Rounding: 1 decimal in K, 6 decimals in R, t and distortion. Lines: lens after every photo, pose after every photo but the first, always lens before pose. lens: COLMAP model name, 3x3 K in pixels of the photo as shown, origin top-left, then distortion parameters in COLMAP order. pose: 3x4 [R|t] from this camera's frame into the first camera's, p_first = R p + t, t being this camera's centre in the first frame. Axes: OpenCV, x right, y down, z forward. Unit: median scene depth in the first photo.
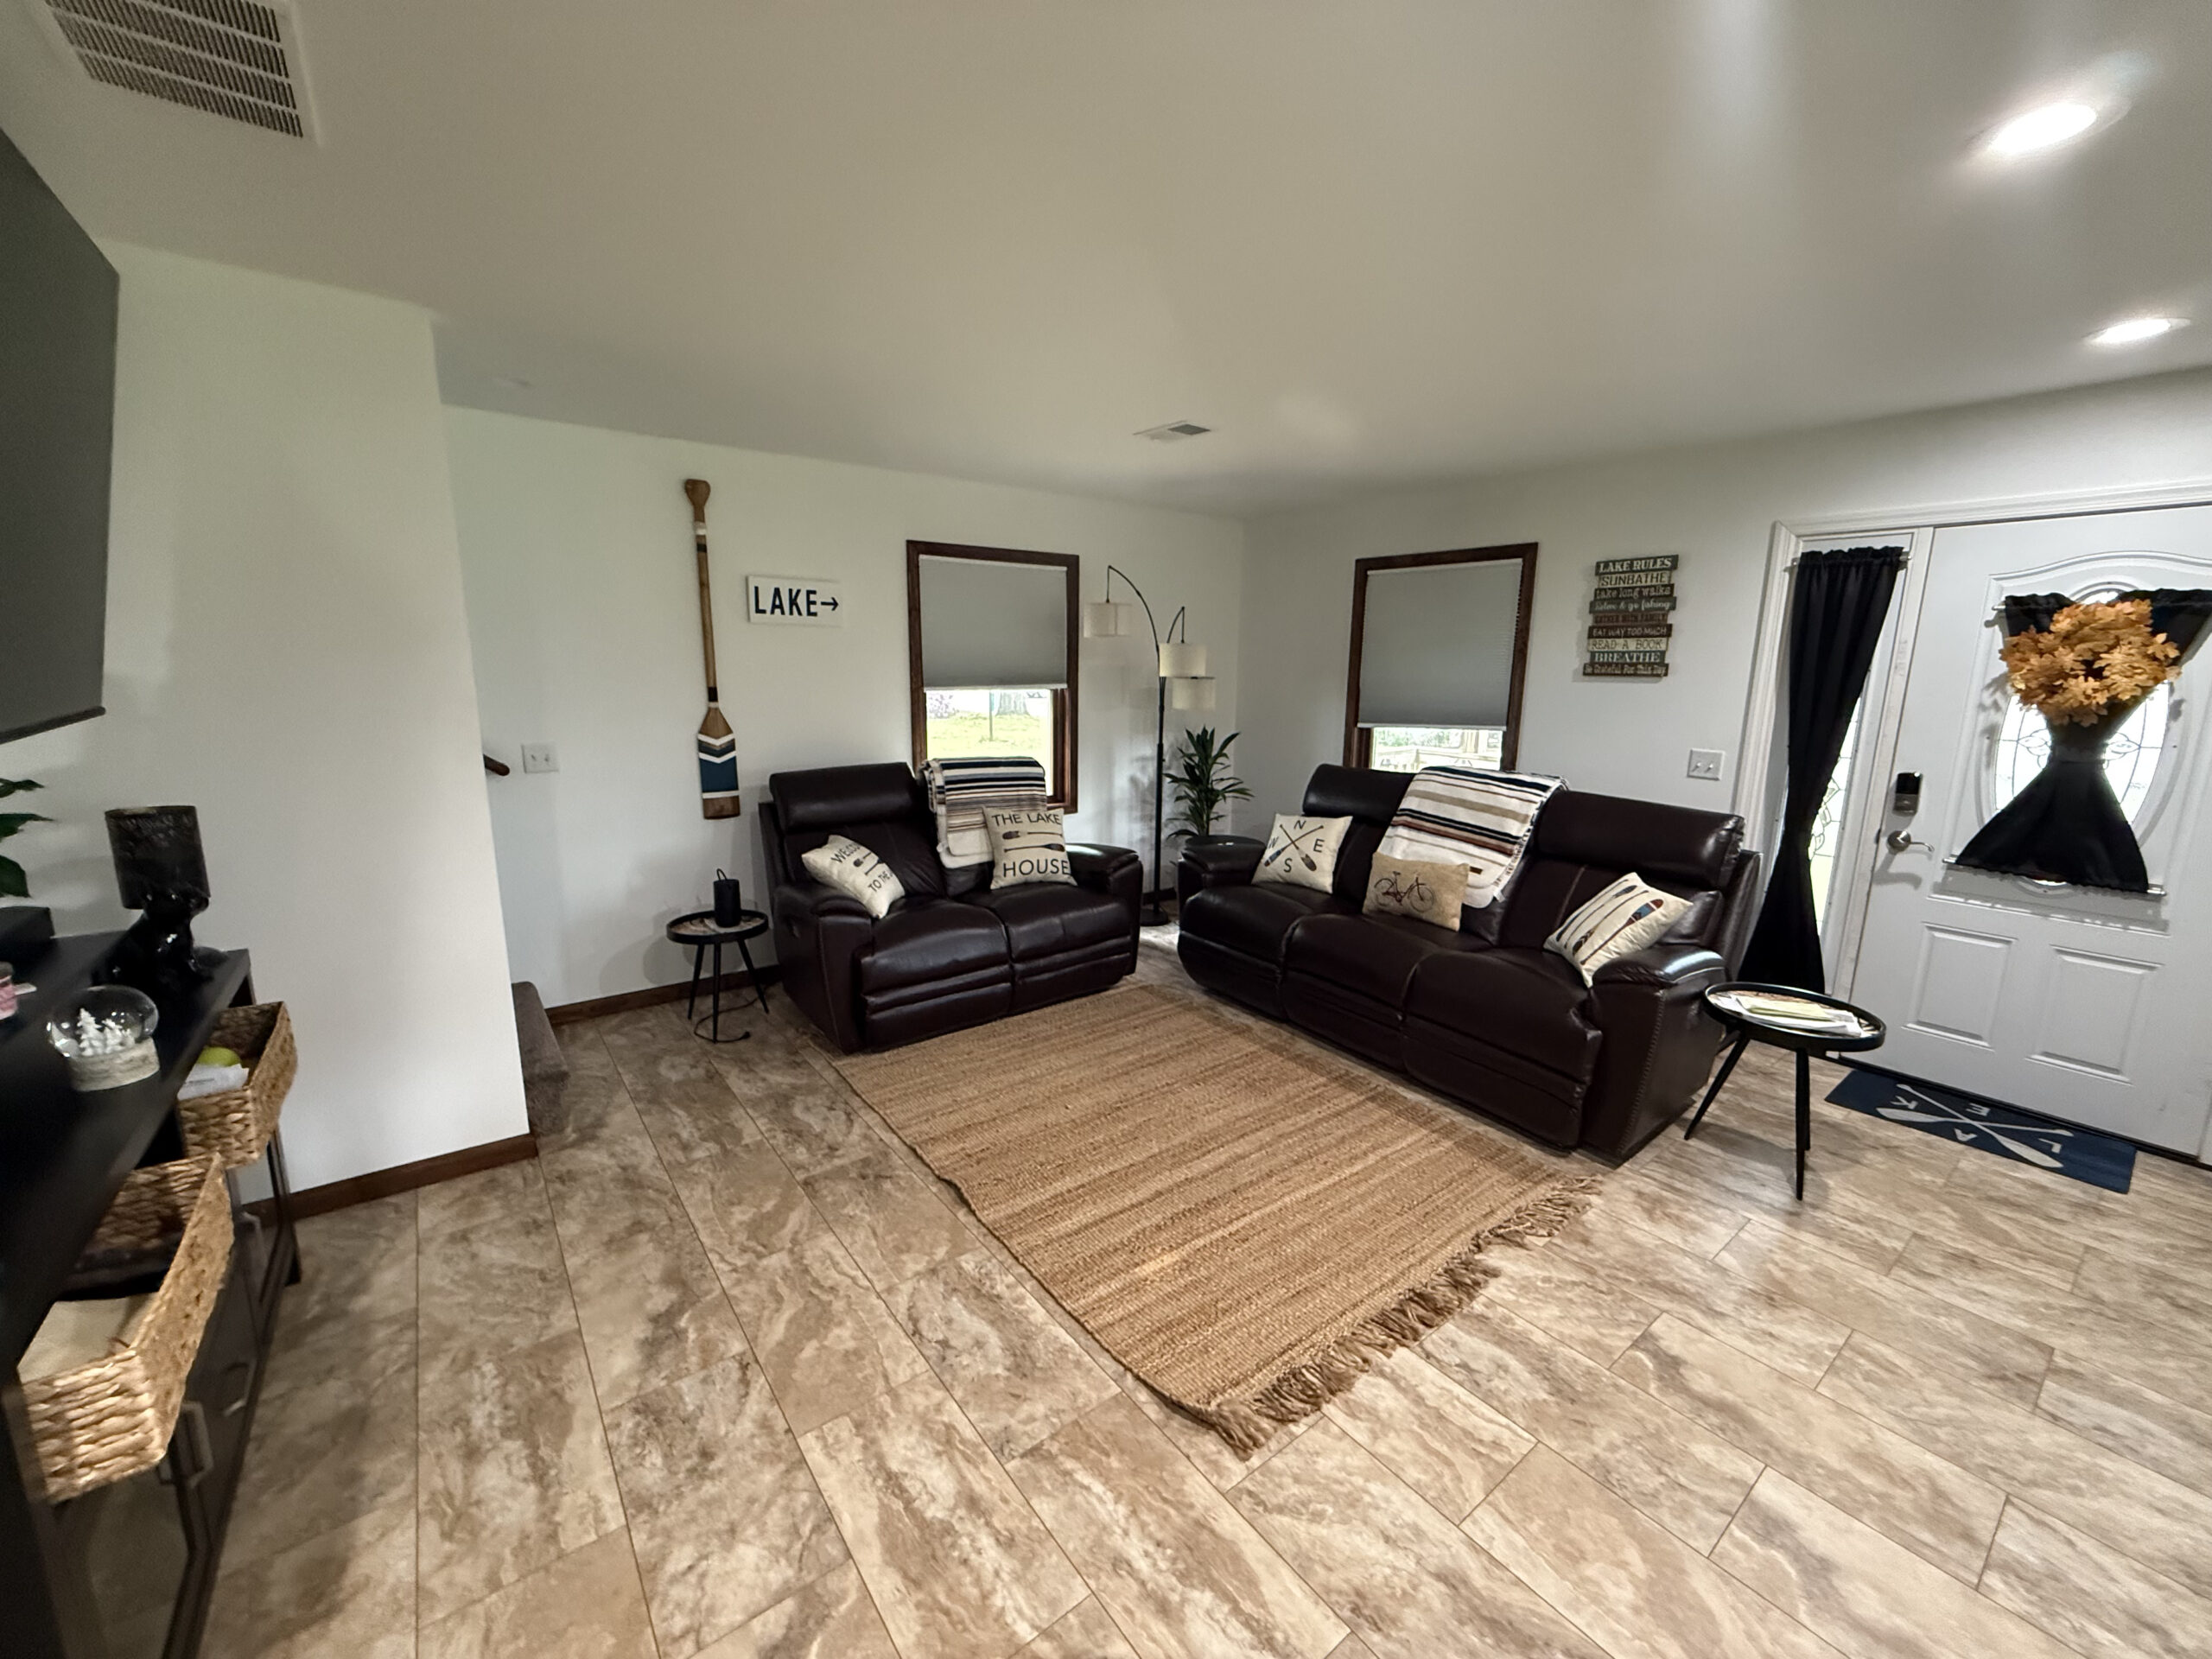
lens RADIAL K [[892.2, 0, 1108.1], [0, 892.2, 826.4], [0, 0, 1]] dist [0.010564, -0.000729]
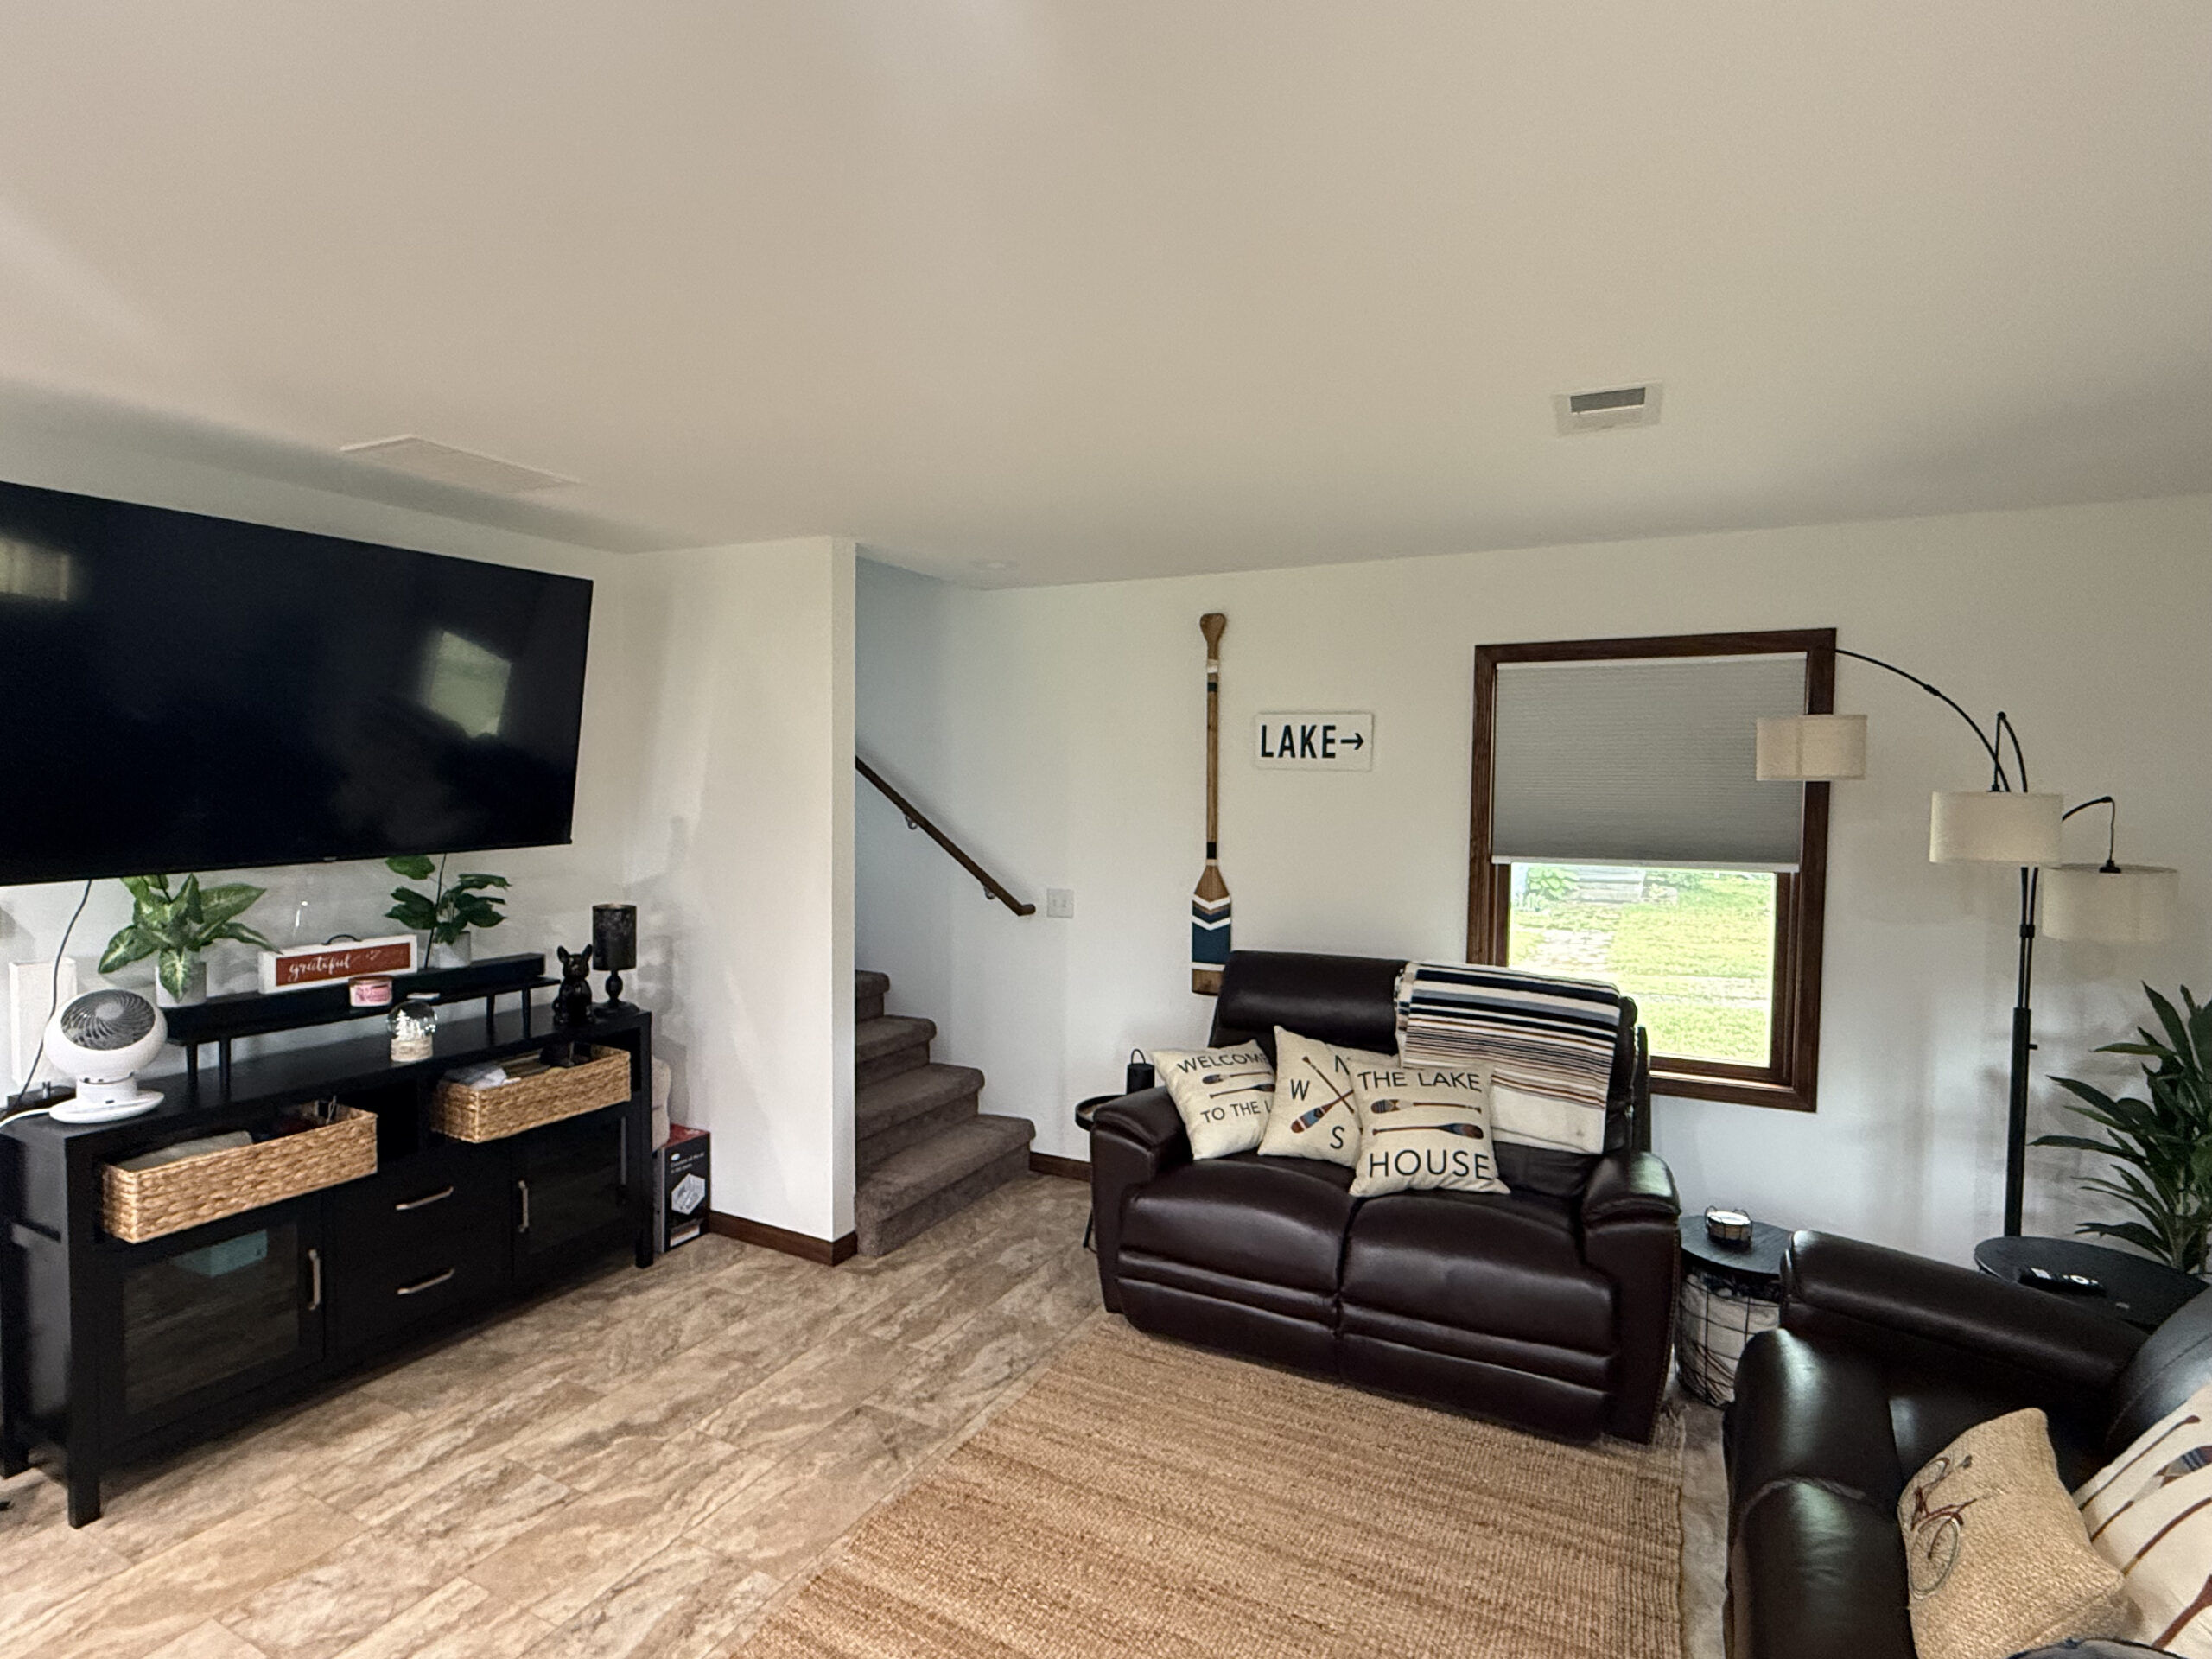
lens RADIAL K [[1142.4, 0, 1103.7], [0, 1142.4, 825.1], [0, 0, 1]] dist [0.001764, 0.000988]
pose [[0.423726, 0.031642, -0.905238, 0.549078], [-0.174449, 0.983530, -0.047278, -0.109080], [0.888833, 0.177951, 0.422267, 0.470047]]
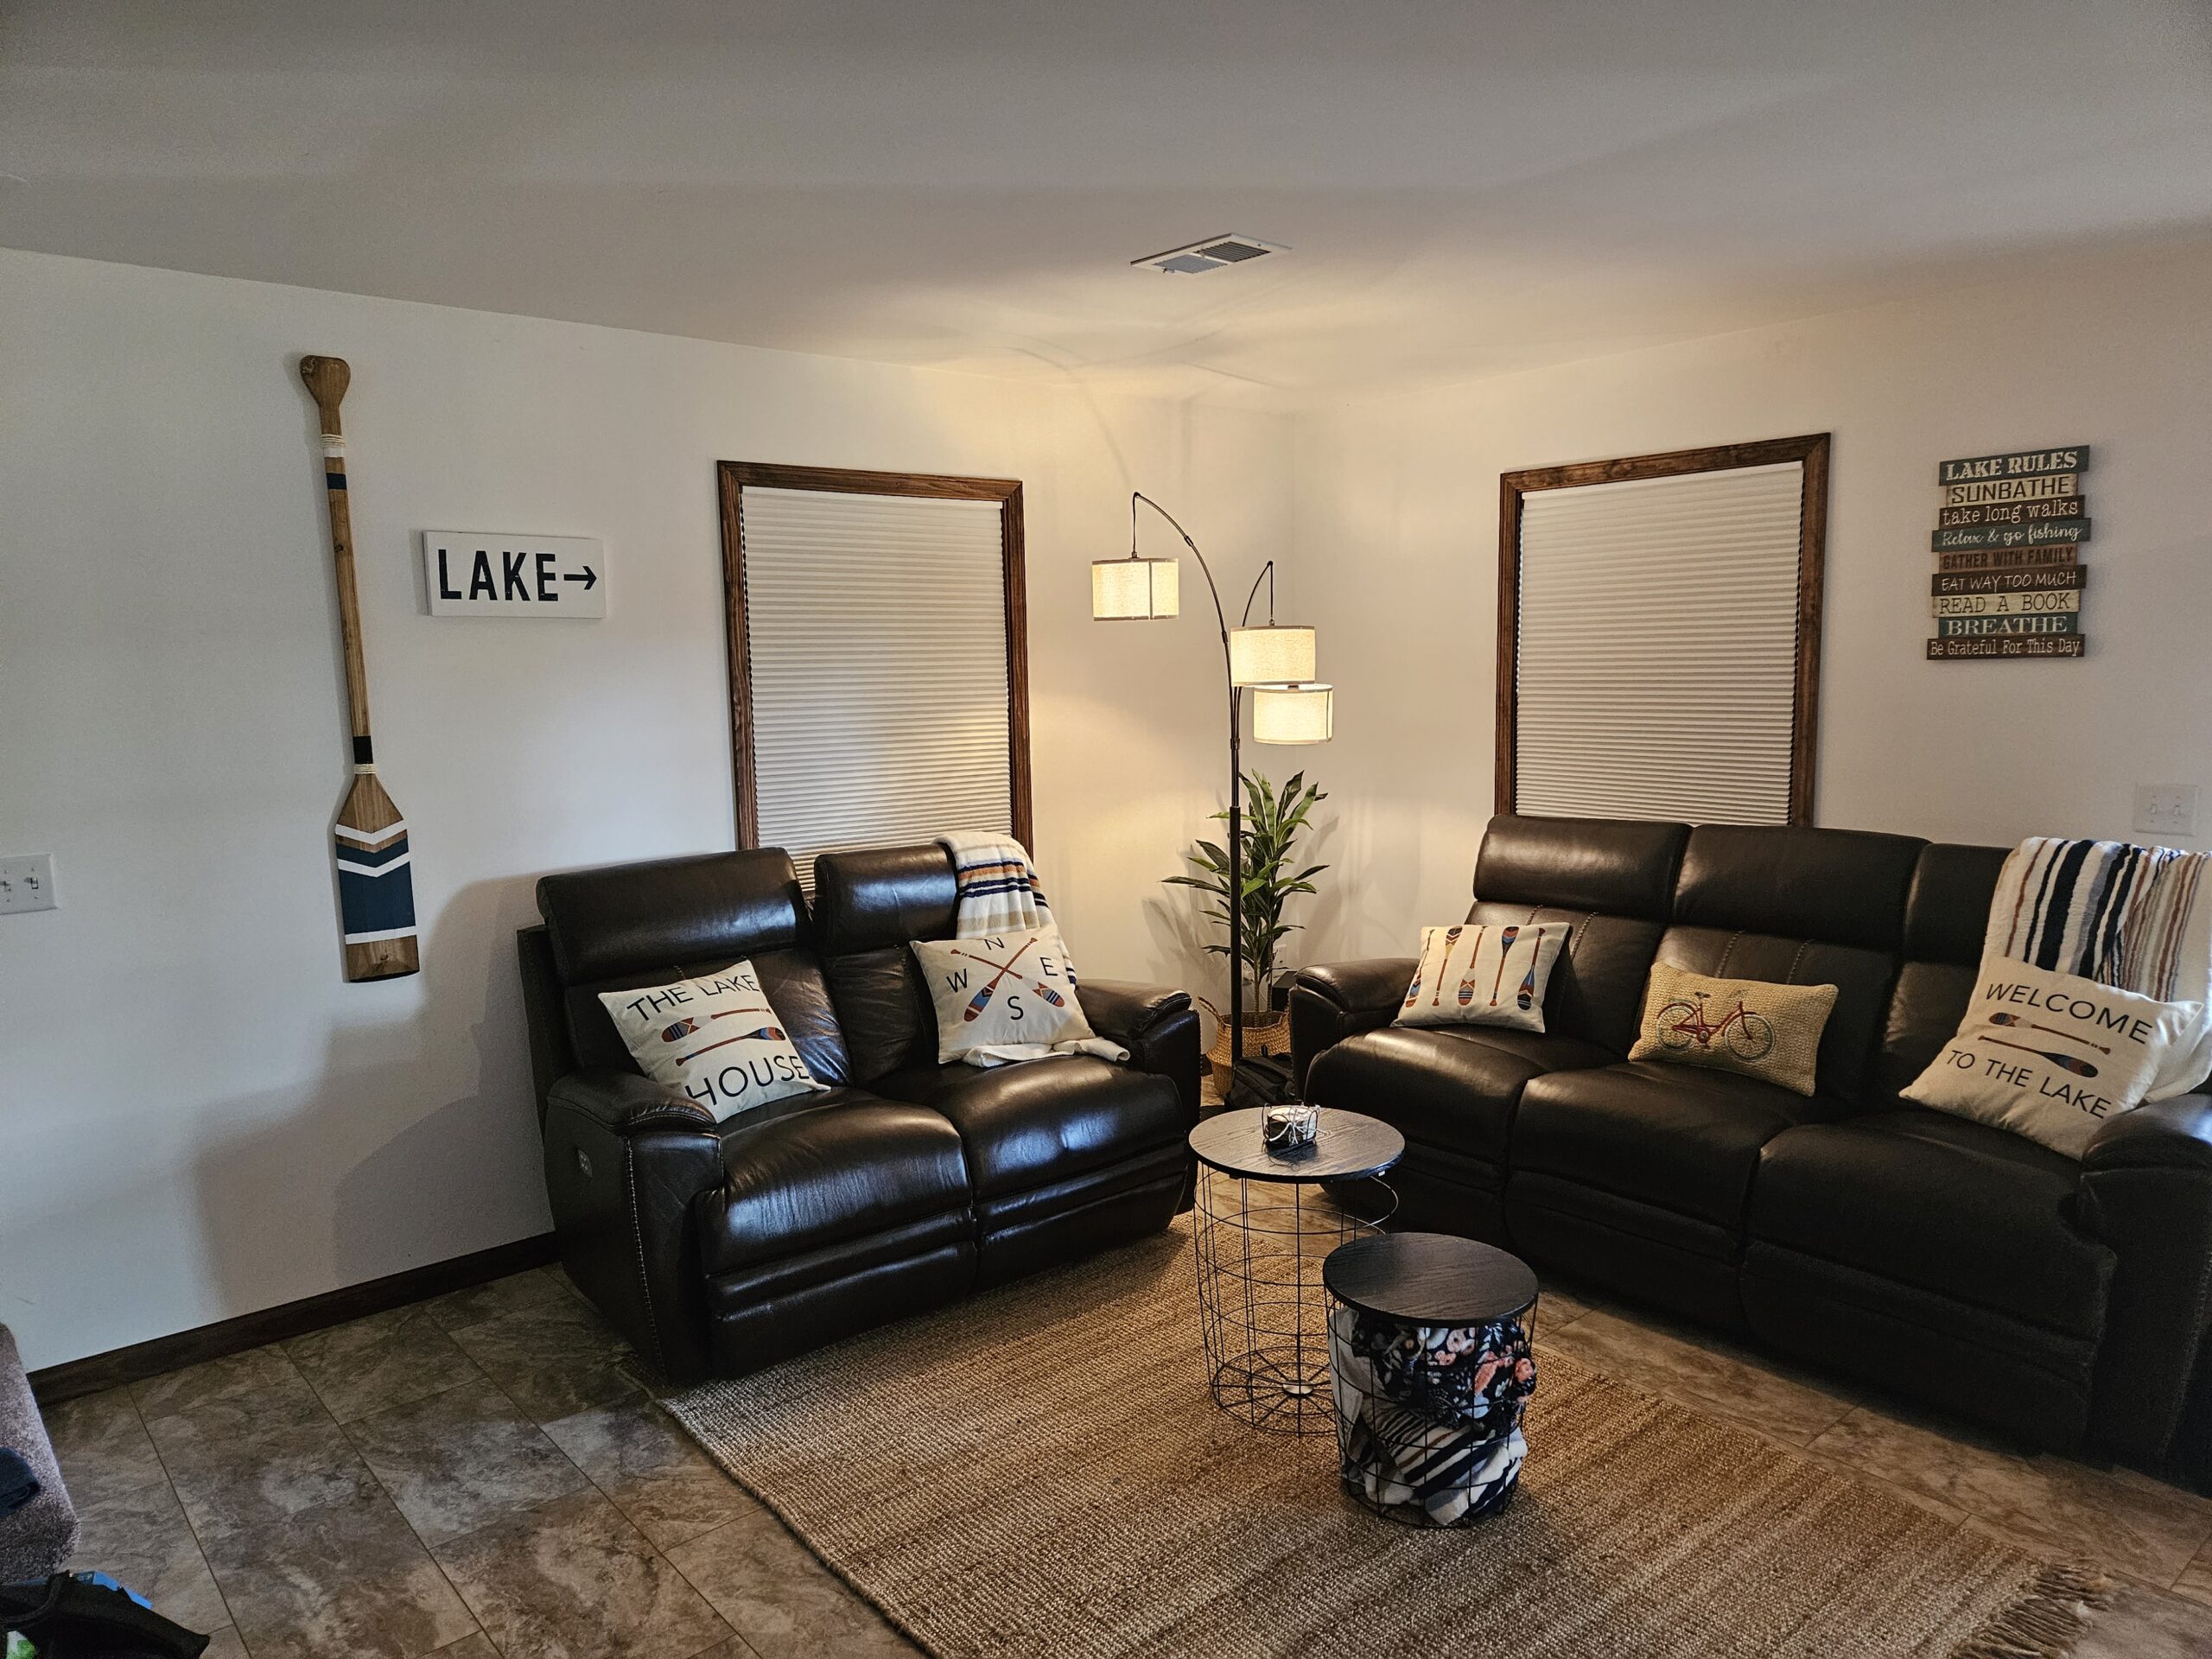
lens RADIAL K [[1484.5, 0, 1109.6], [0, 1484.5, 839.9], [0, 0, 1]] dist [0.043467, -0.021670]
pose [[0.997709, -0.040395, 0.054268, -0.049034], [0.043856, 0.996973, -0.064195, -0.017544], [-0.051510, 0.066428, 0.996461, 0.090750]]
